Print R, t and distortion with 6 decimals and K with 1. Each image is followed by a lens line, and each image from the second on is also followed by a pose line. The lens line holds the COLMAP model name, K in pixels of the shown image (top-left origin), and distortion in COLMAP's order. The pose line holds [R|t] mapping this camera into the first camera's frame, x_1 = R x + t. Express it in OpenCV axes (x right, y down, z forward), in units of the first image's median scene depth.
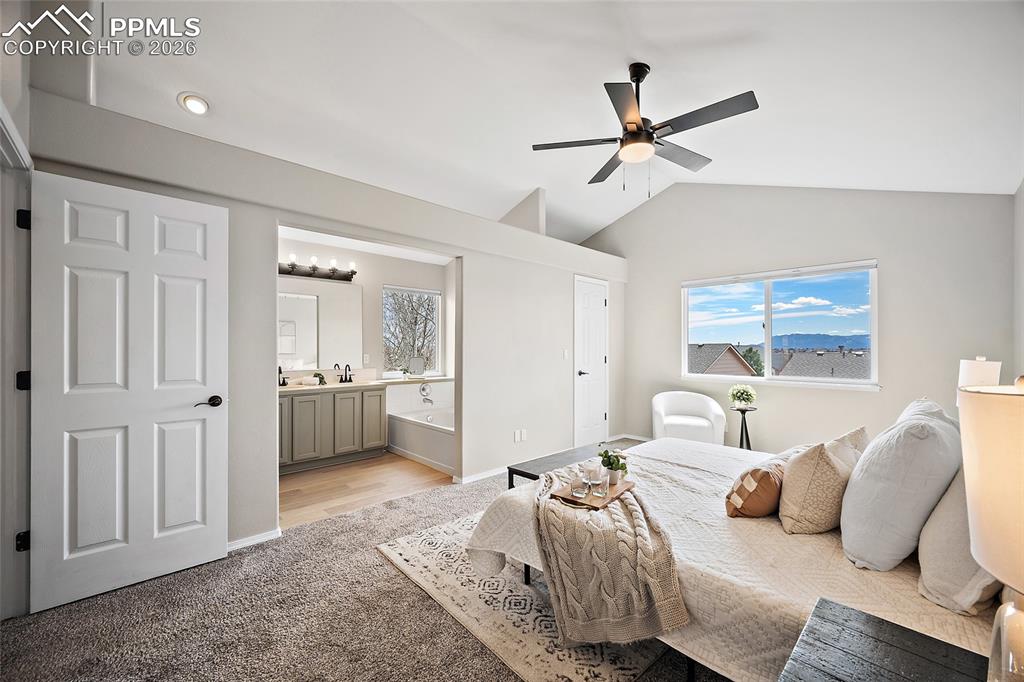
lens RADIAL K [[402.6, 0, 508.5], [0, 402.6, 346.0], [0, 0, 1]] dist [-0.005005, 0.000043]
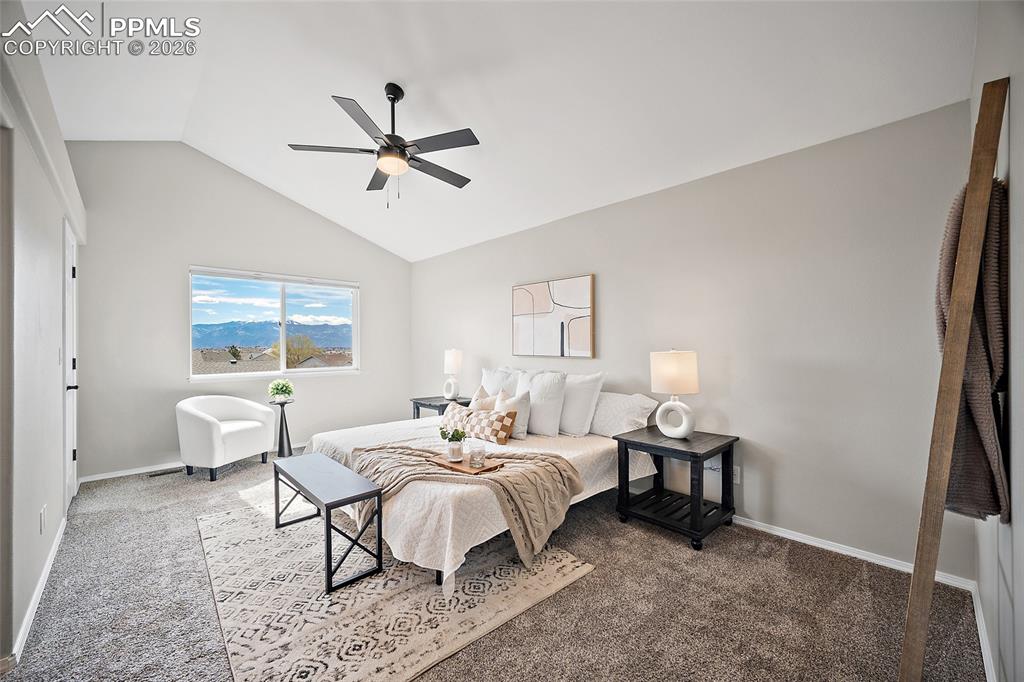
lens RADIAL K [[402.6, 0, 504.2], [0, 402.6, 339.8], [0, 0, 1]] dist [-0.005005, 0.000043]
pose [[0.011223, 0.008689, 0.999899, -0.727916], [0.000723, 0.999962, -0.008698, 0.005520], [-0.999937, 0.000820, 0.011216, 0.650466]]
